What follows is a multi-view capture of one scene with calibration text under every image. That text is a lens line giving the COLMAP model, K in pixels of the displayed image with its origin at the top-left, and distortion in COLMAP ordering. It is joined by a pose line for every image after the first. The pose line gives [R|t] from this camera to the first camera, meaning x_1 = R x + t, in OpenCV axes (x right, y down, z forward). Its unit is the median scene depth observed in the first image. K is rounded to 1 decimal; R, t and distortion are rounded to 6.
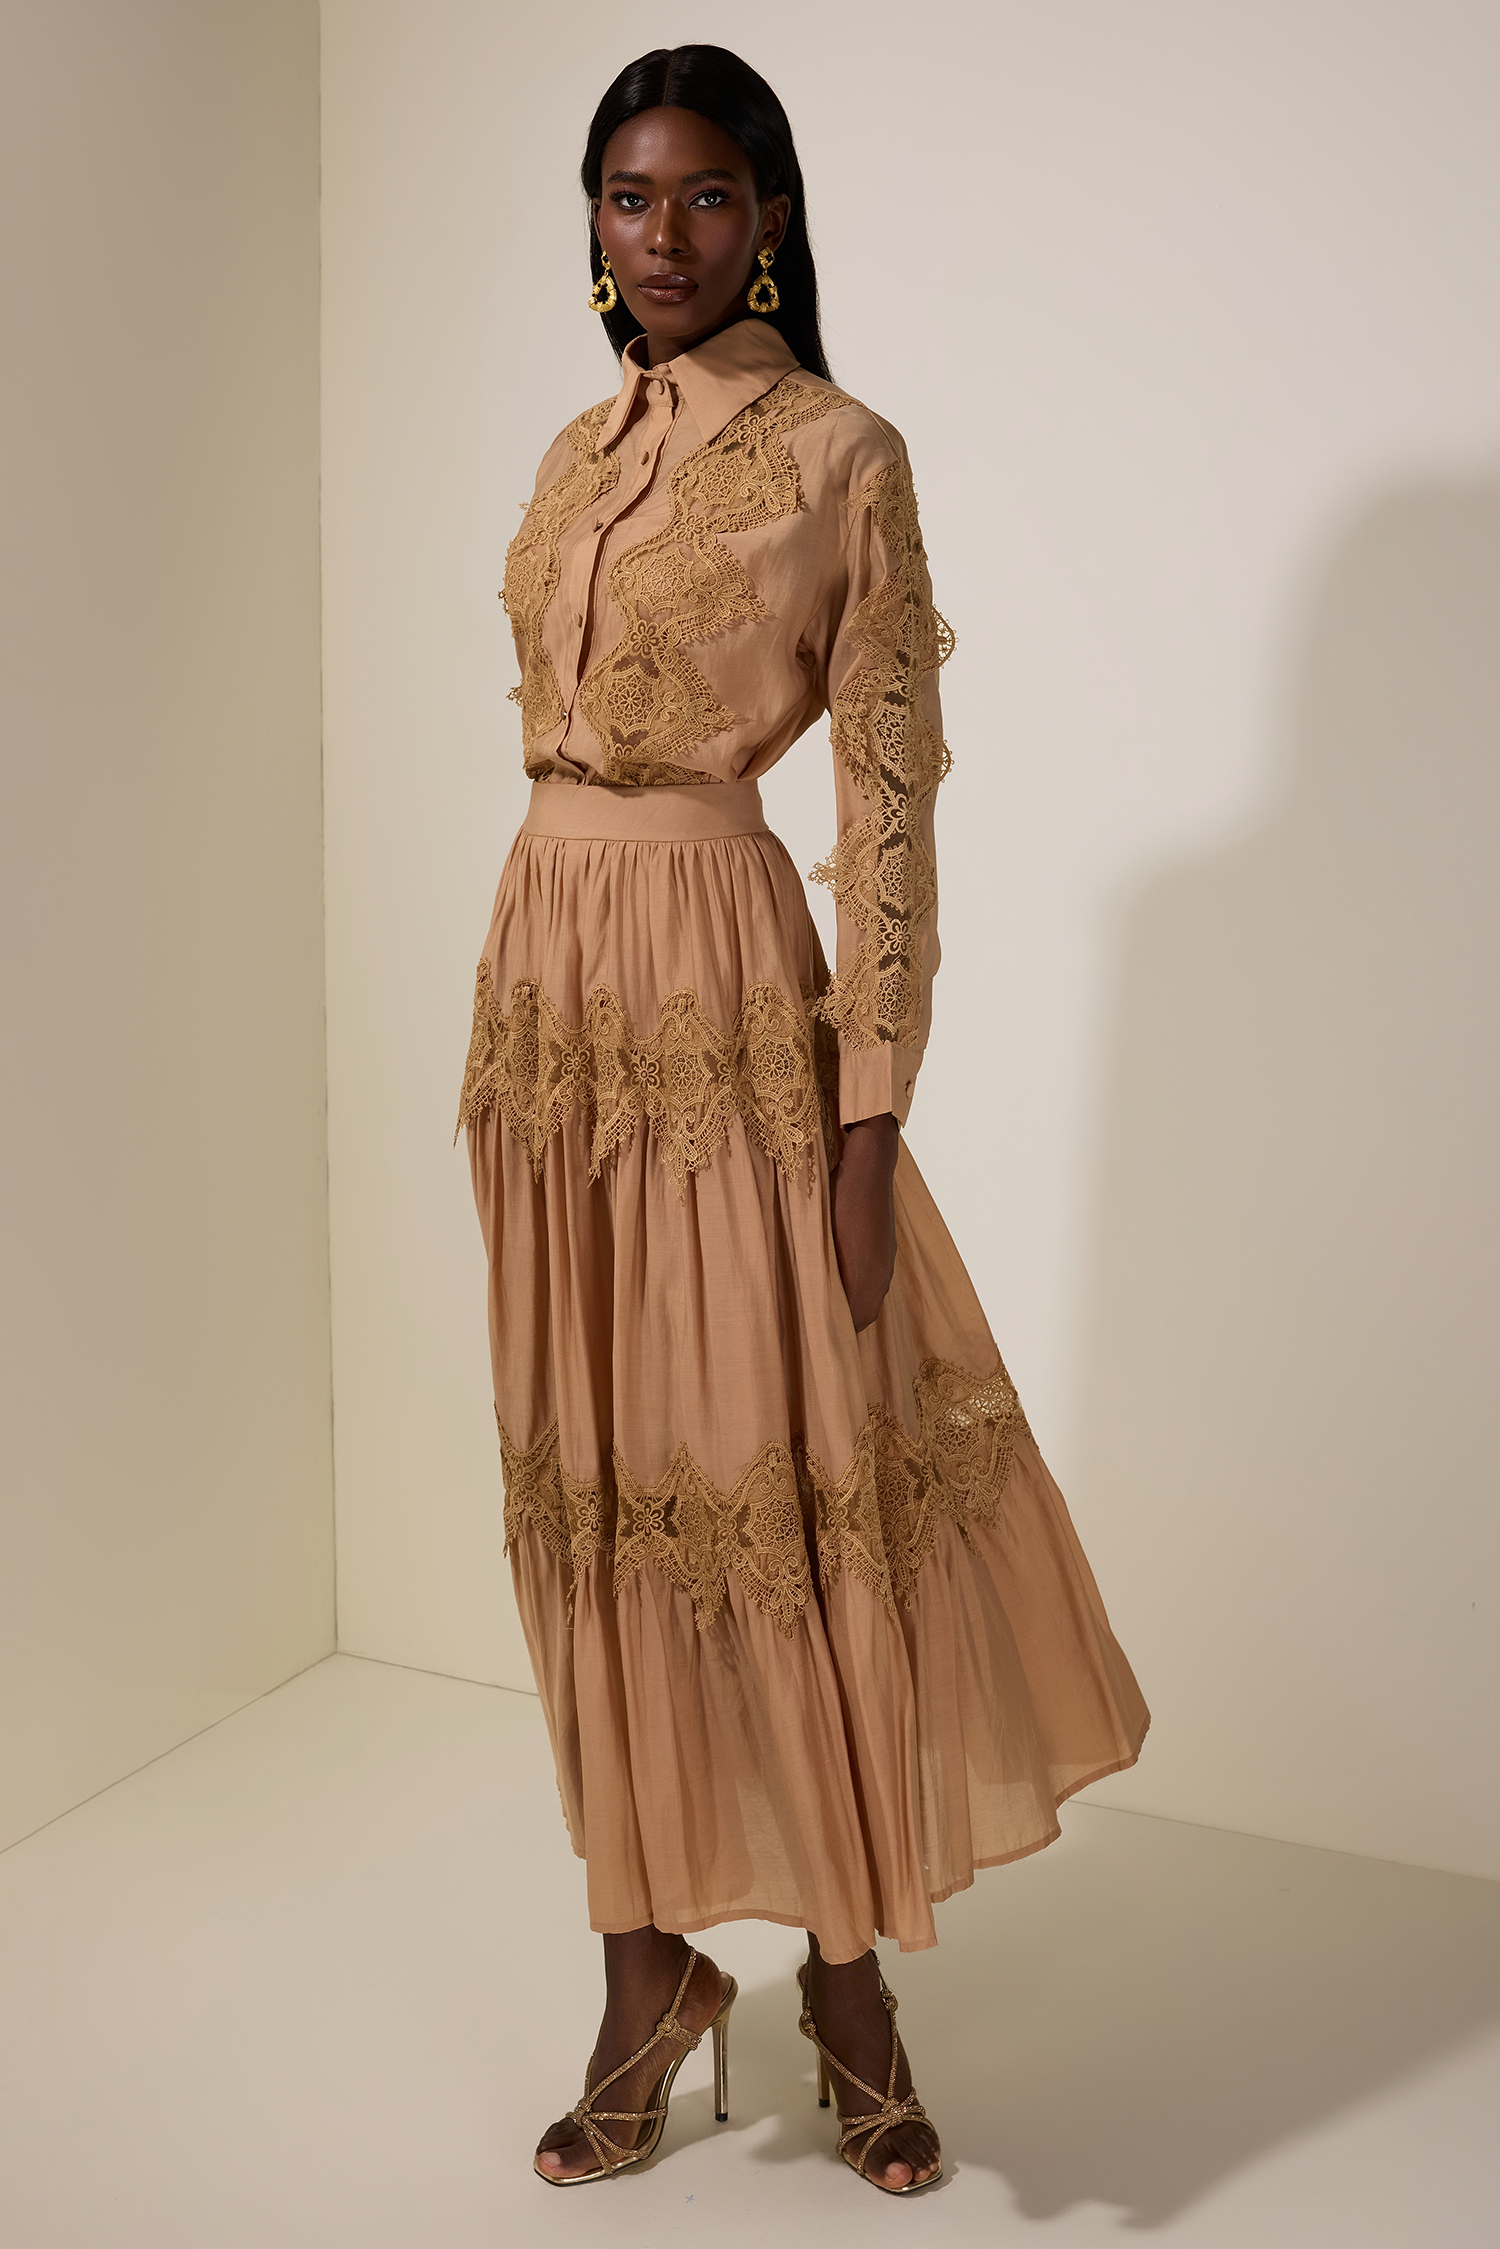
lens RADIAL K [[3229.4, 0, 750.0], [0, 3229.4, 1124.5], [0, 0, 1]] dist [-0.662389, 12.126333]
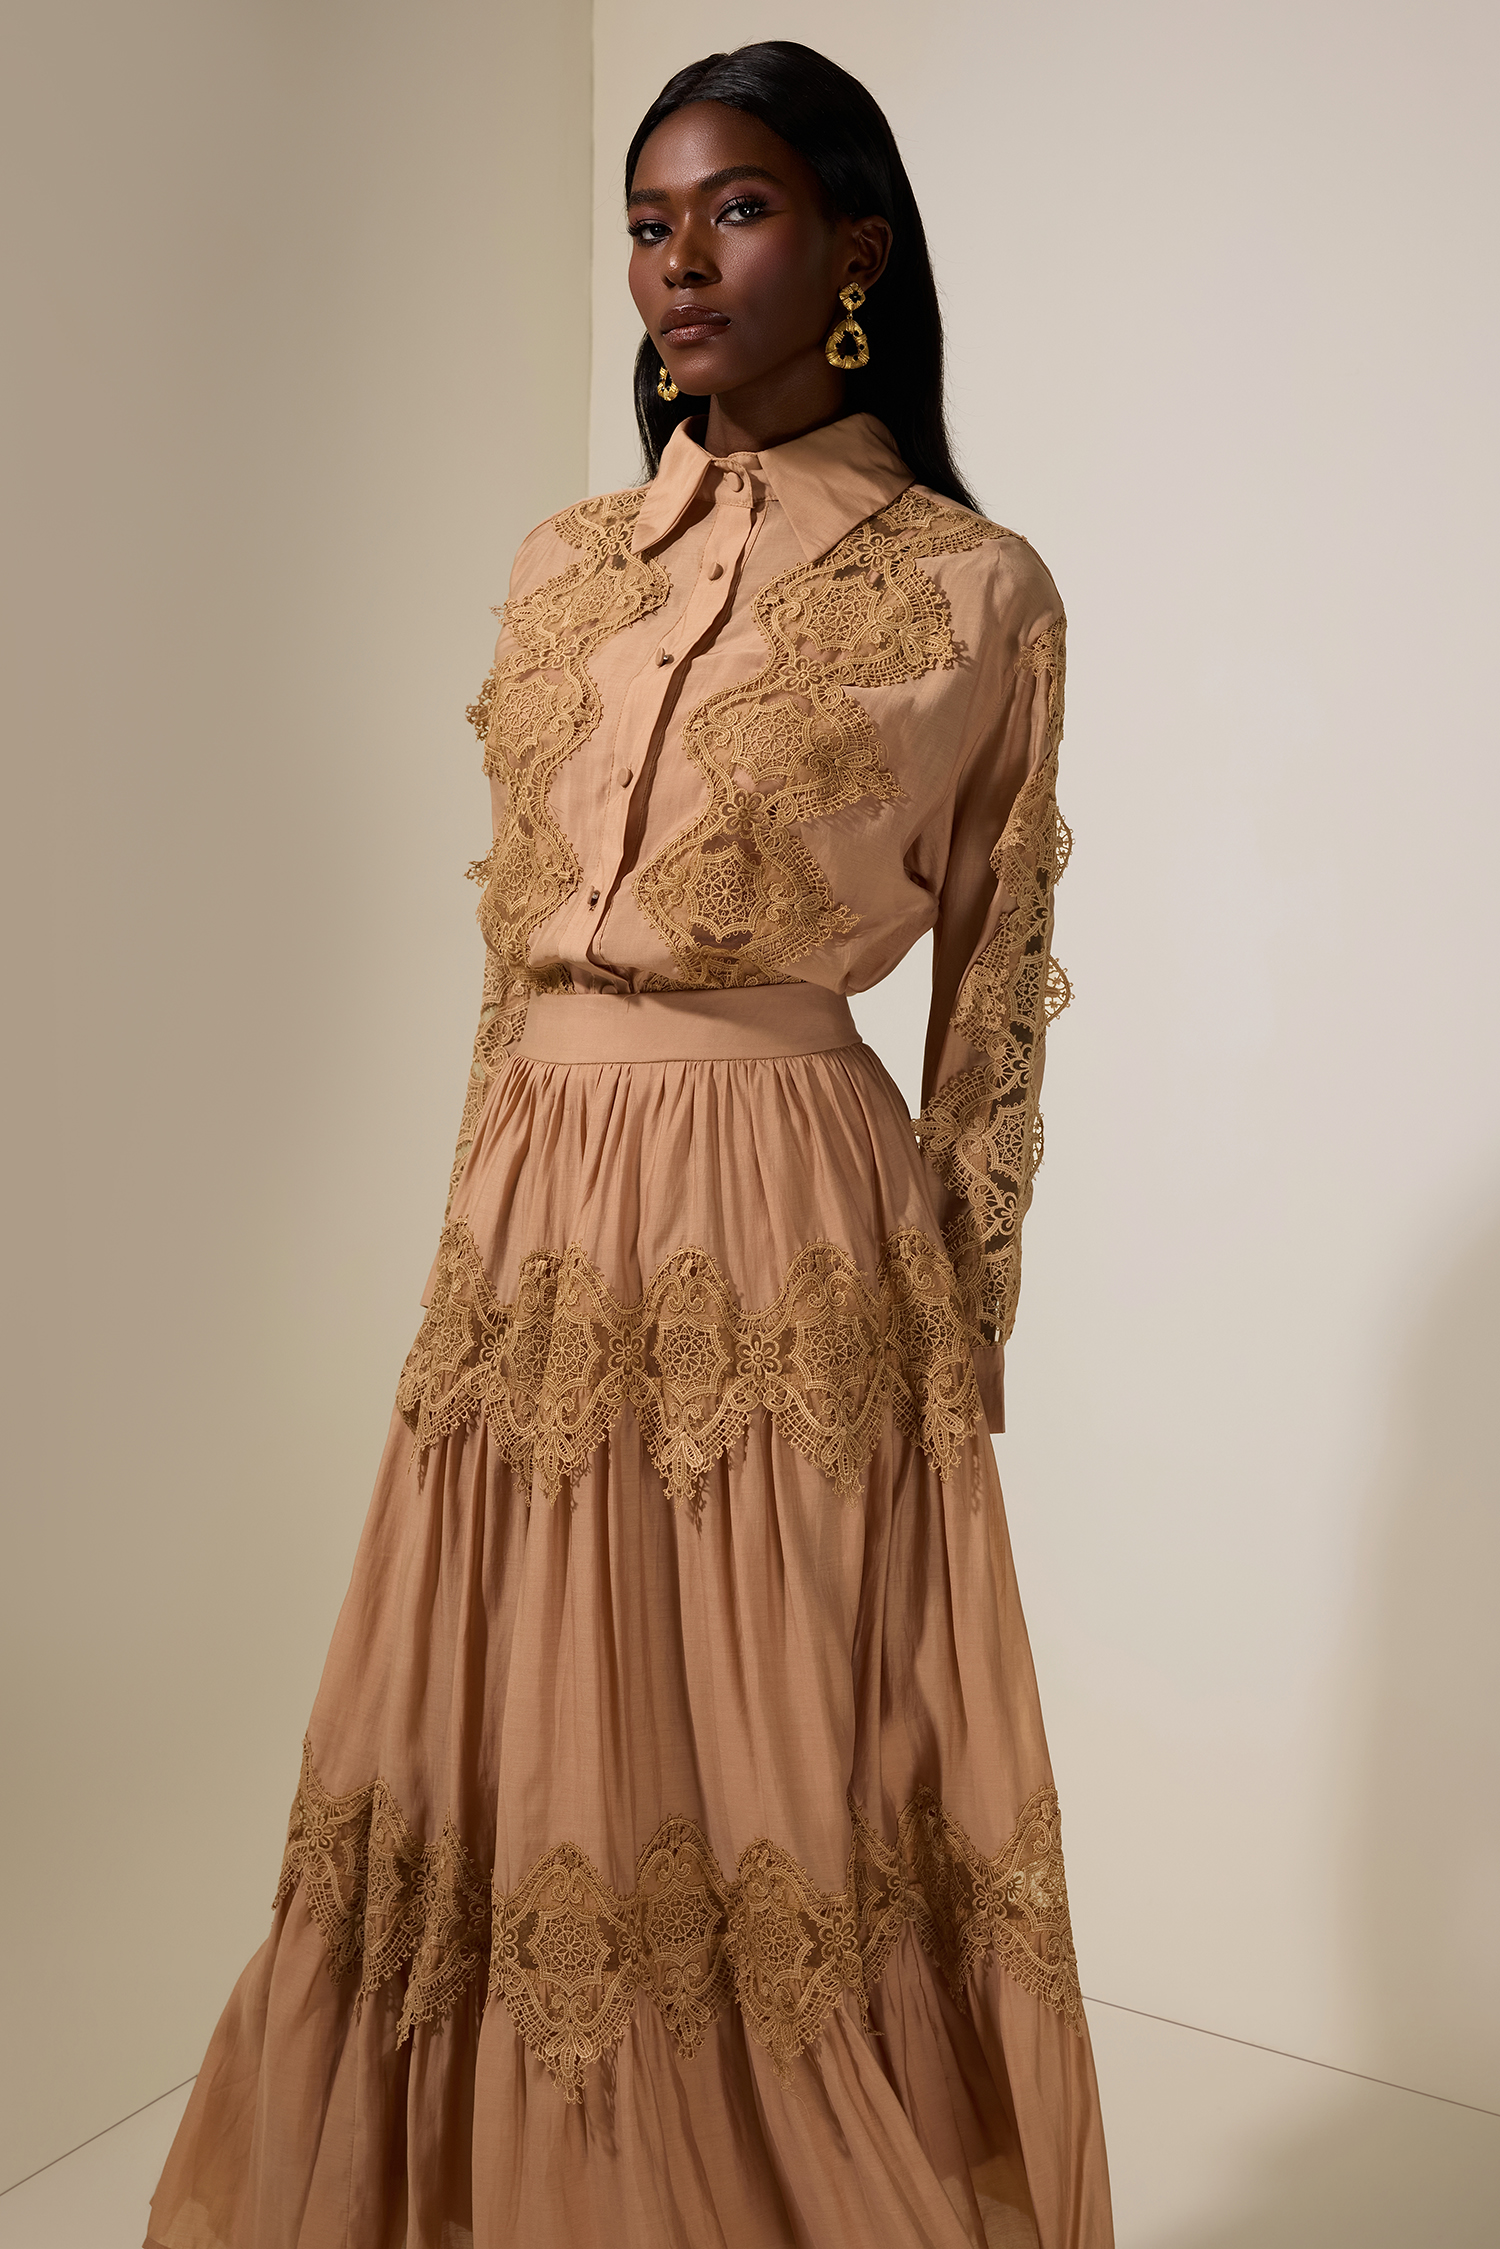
lens RADIAL K [[3369.1, 0, 750.0], [0, 3369.1, 1124.5], [0, 0, 1]] dist [0.196880, 0.036792]
pose [[0.997314, 0.026033, -0.068463, 0.031503], [-0.030769, 0.997138, -0.069055, -0.019687], [0.066469, 0.070977, 0.995261, 0.193697]]
